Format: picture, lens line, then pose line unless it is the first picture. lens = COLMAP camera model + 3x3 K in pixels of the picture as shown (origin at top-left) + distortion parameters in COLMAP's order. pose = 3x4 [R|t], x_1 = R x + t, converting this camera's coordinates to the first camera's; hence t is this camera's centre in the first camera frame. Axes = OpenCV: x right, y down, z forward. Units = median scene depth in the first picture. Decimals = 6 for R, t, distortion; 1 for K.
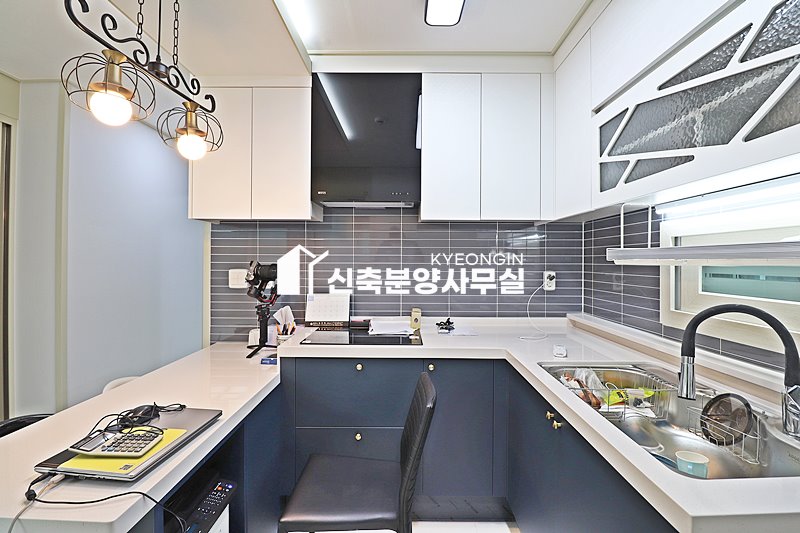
lens RADIAL K [[354.8, 0, 403.1], [0, 354.8, 264.4], [0, 0, 1]] dist [-0.001826, -0.011114]
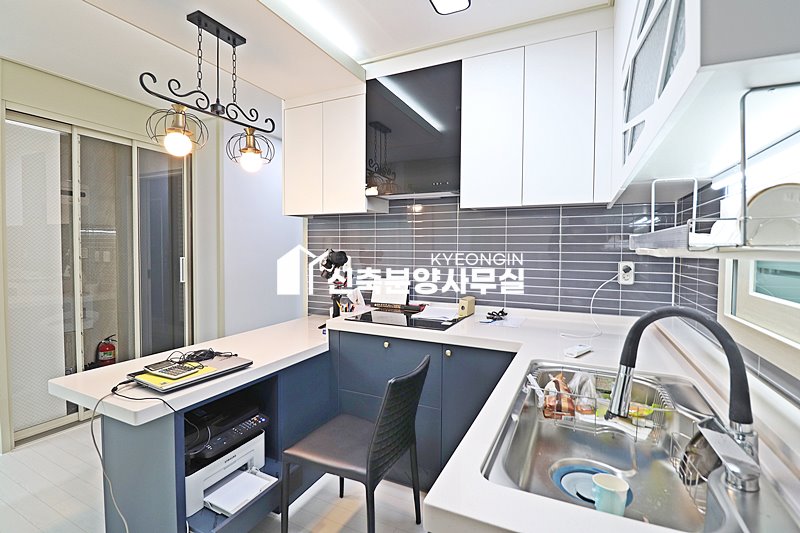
lens RADIAL K [[354.8, 0, 403.1], [0, 354.8, 264.4], [0, 0, 1]] dist [-0.001826, -0.011114]
pose [[0.913026, 0.020036, -0.407409, 0.379458], [-0.006006, 0.999345, 0.035687, -0.002227], [0.407857, -0.030136, 0.912548, 0.014237]]
